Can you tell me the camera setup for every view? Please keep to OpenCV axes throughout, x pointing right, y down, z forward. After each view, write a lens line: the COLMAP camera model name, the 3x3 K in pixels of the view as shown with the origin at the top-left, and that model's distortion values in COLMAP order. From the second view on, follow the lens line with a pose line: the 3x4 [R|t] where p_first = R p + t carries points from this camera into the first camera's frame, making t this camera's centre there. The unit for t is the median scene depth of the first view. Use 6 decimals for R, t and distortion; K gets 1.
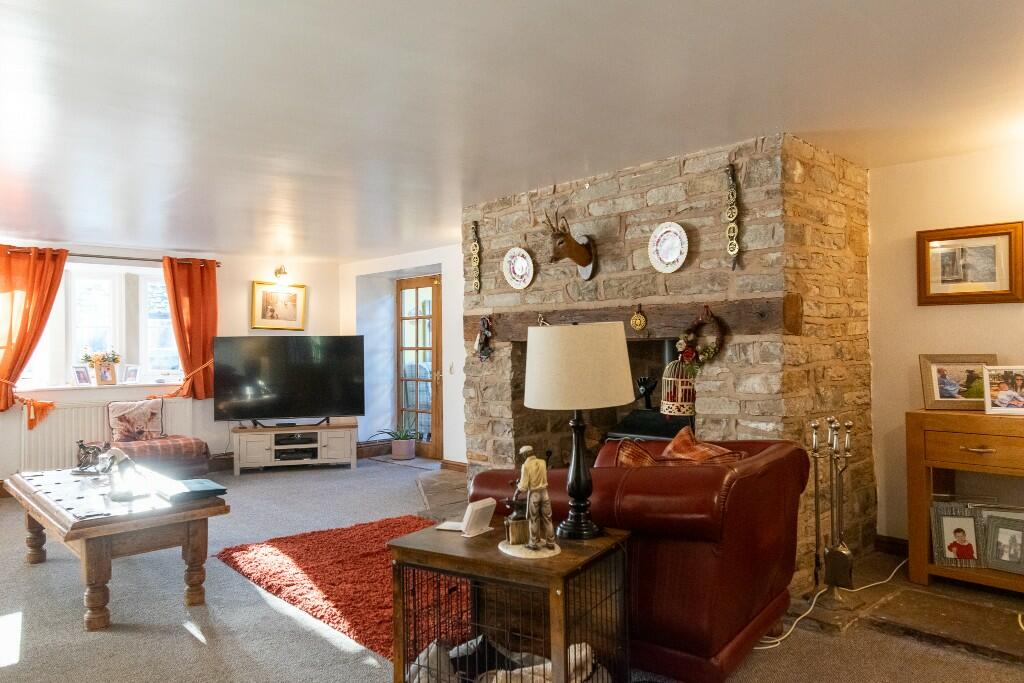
lens RADIAL K [[704.2, 0, 512.8], [0, 704.2, 339.2], [0, 0, 1]] dist [0.000937, 0.001218]
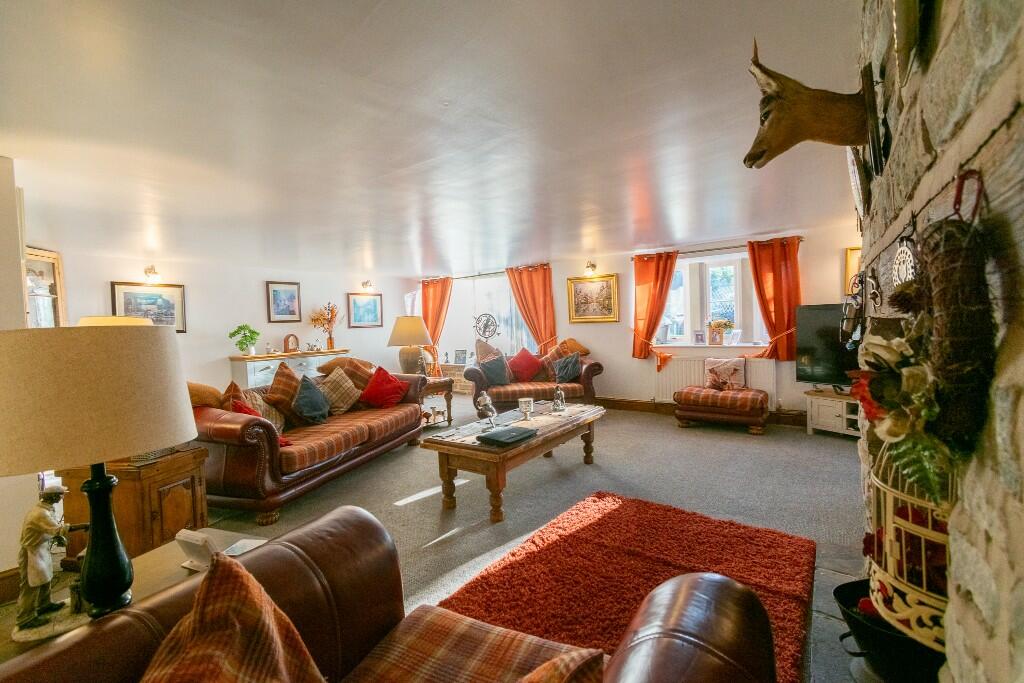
lens RADIAL K [[450.4, 0, 511.8], [0, 450.4, 336.7], [0, 0, 1]] dist [0.001339, 0.000078]
pose [[0.192275, 0.035016, -0.980716, 0.201520], [0.042552, 0.998126, 0.043980, -0.005358], [0.980418, -0.050188, 0.190425, 0.459453]]
